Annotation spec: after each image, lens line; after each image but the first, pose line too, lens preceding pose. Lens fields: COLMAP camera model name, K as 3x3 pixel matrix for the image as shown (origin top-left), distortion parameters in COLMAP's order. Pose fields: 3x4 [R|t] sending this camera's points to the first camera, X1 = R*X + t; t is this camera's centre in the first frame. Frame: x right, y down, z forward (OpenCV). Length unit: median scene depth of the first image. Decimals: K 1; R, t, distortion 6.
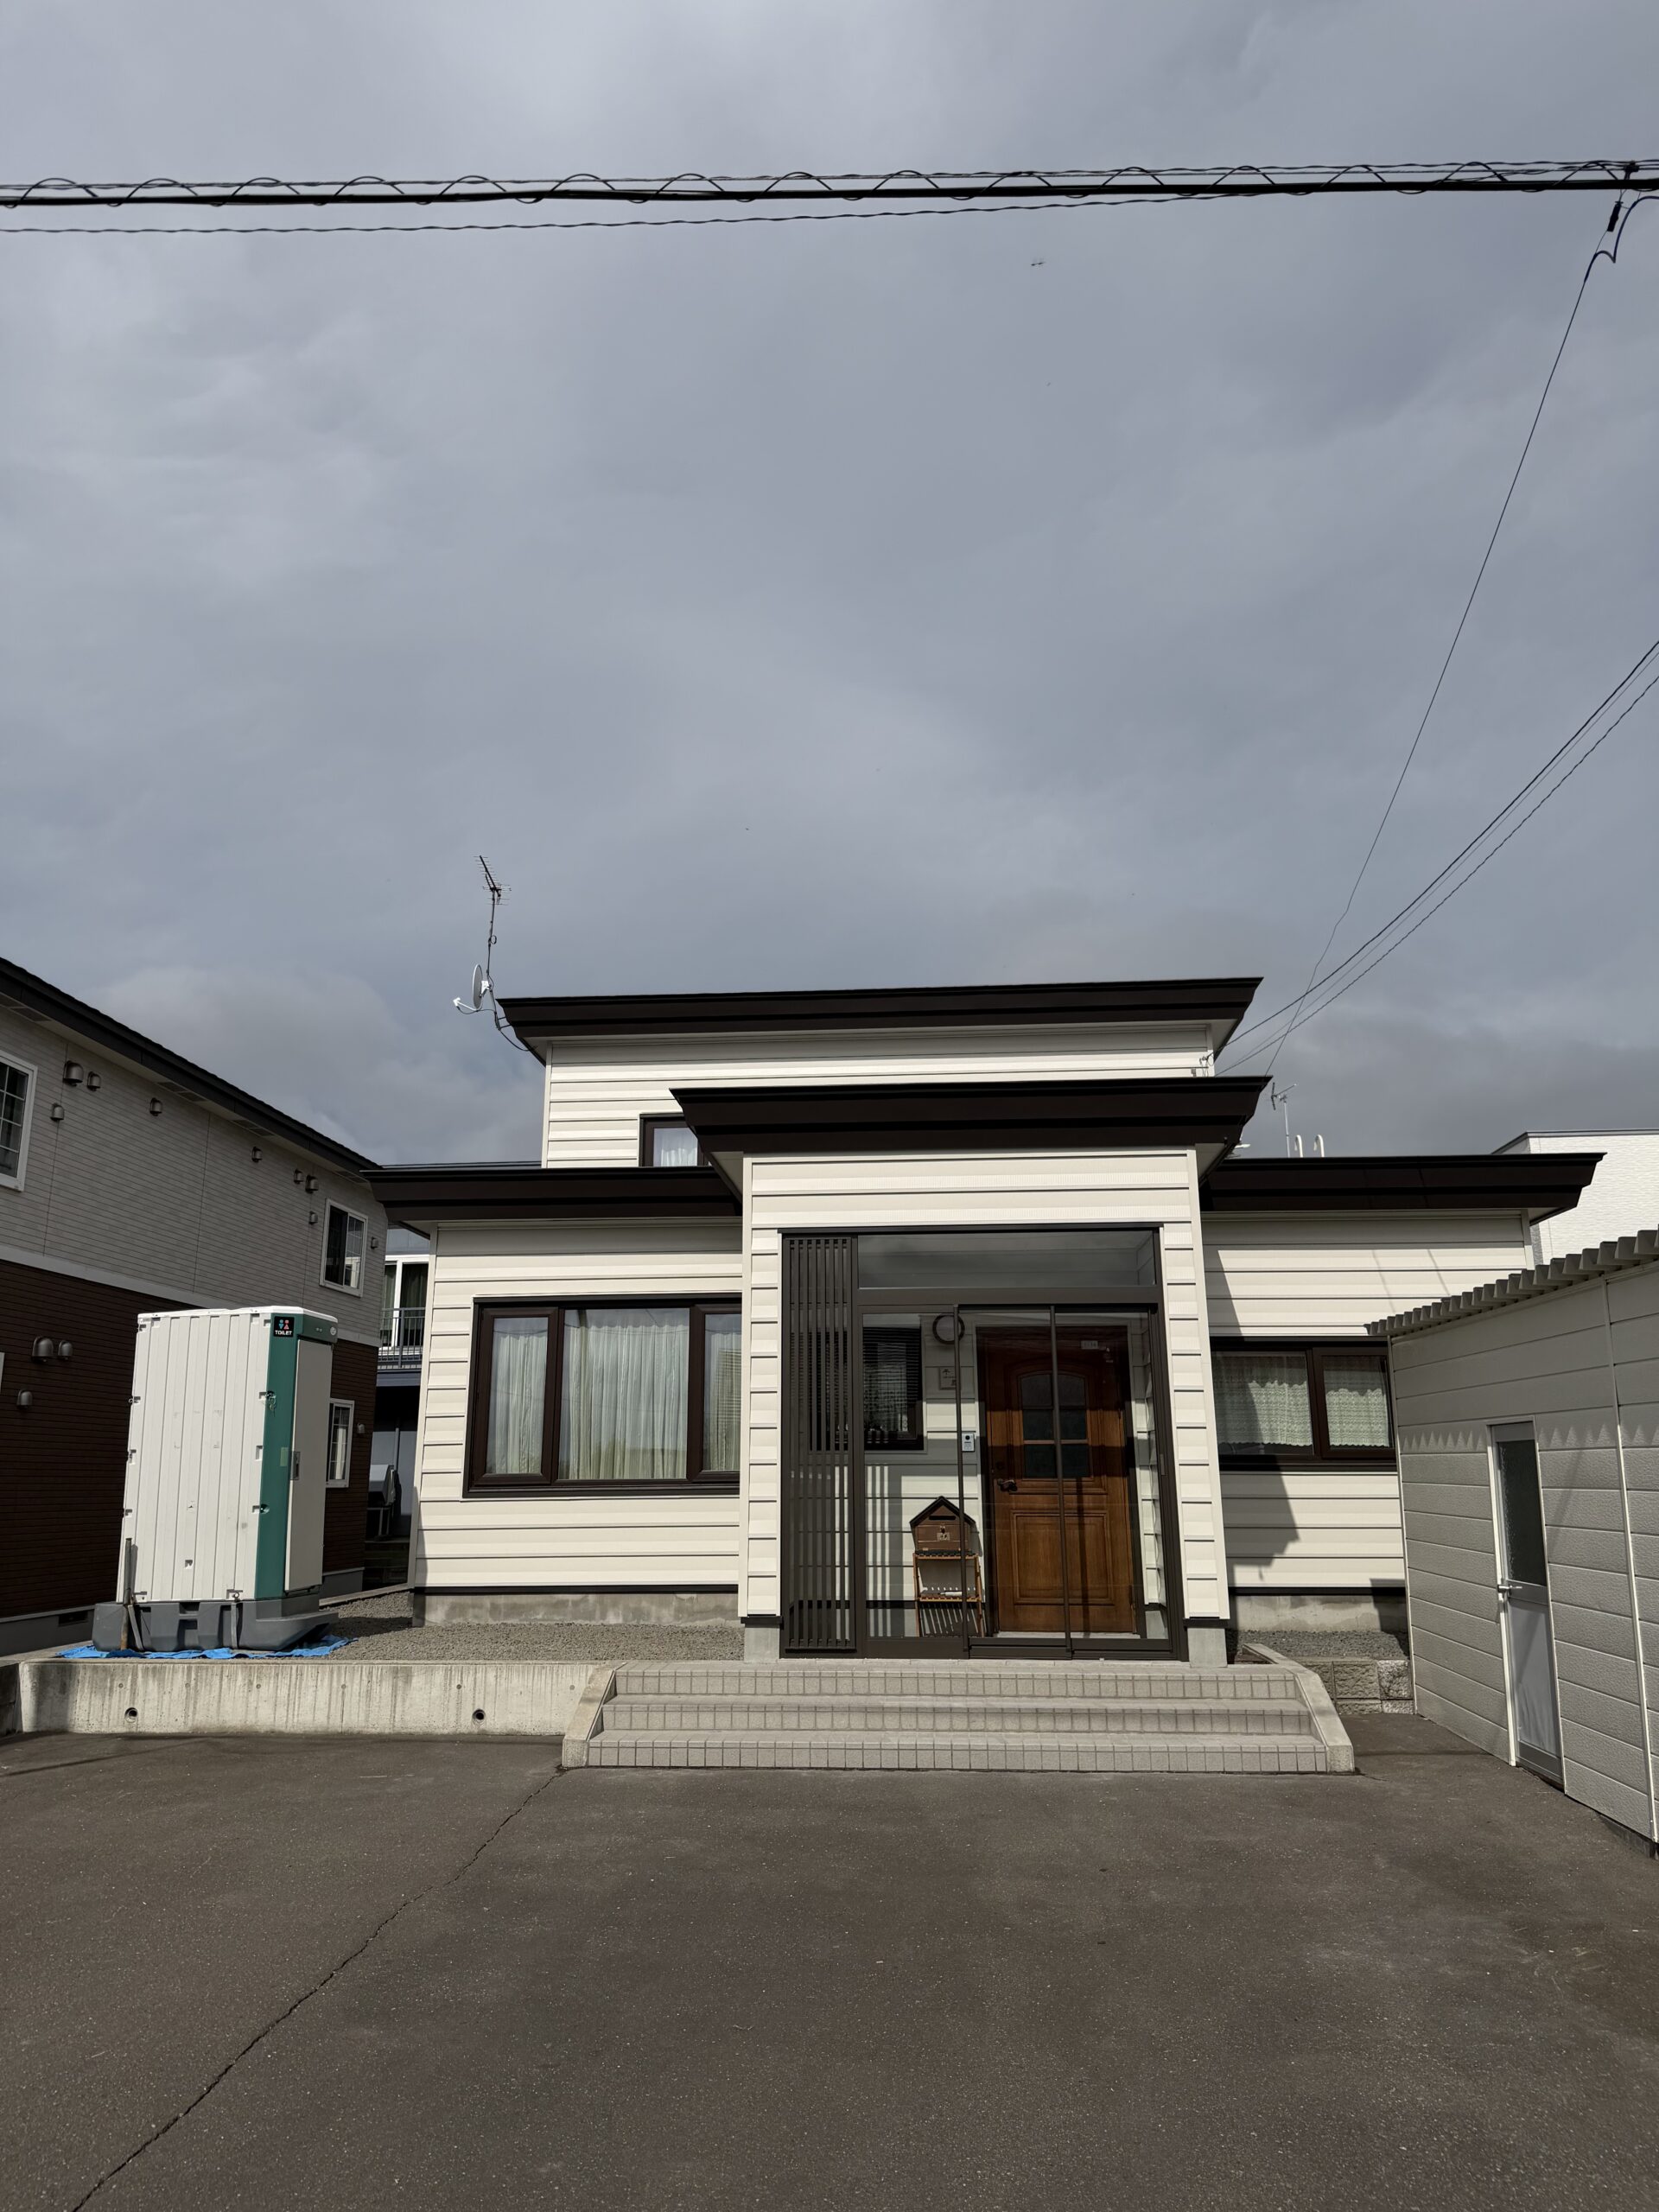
lens RADIAL K [[1550.6, 0, 829.5], [0, 1550.6, 1106.0], [0, 0, 1]] dist [0.065817, -0.000977]
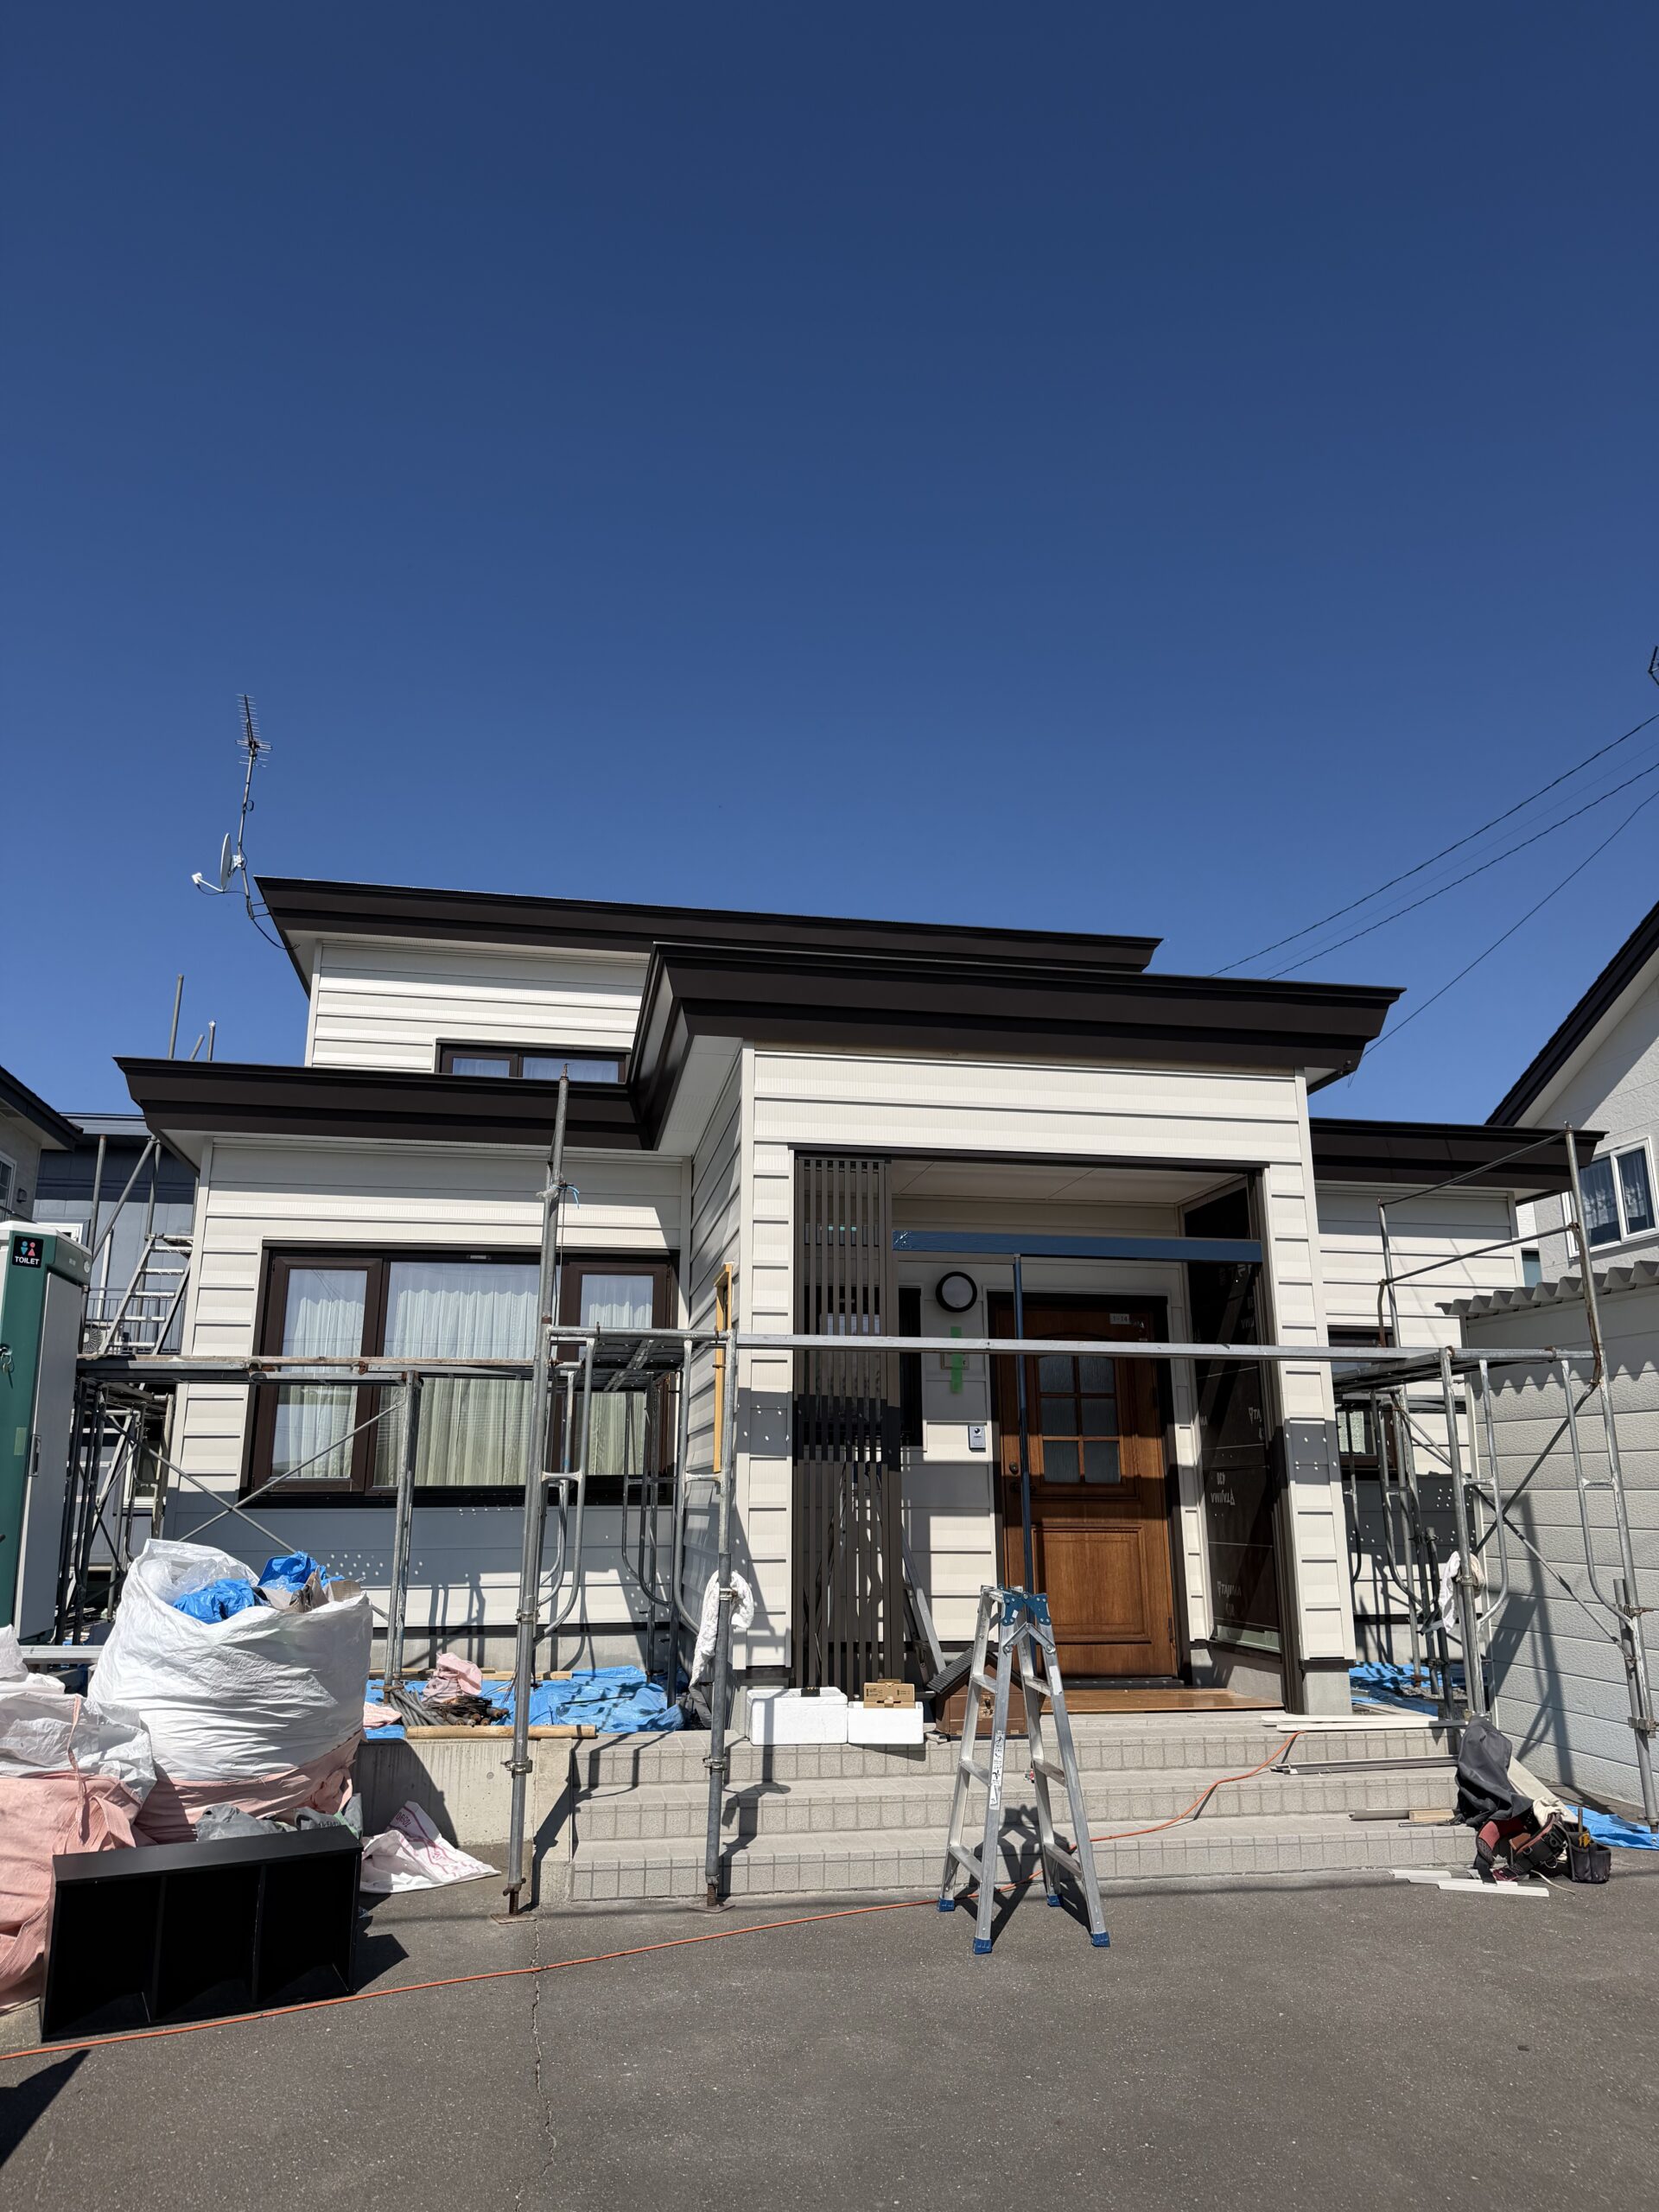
lens RADIAL K [[1550.6, 0, 829.5], [0, 1550.6, 1106.0], [0, 0, 1]] dist [0.065817, -0.000977]
pose [[0.966281, 0.068375, 0.248245, -0.194871], [-0.063639, 0.997606, -0.027064, 0.077348], [-0.249501, 0.010353, 0.968319, 0.262229]]
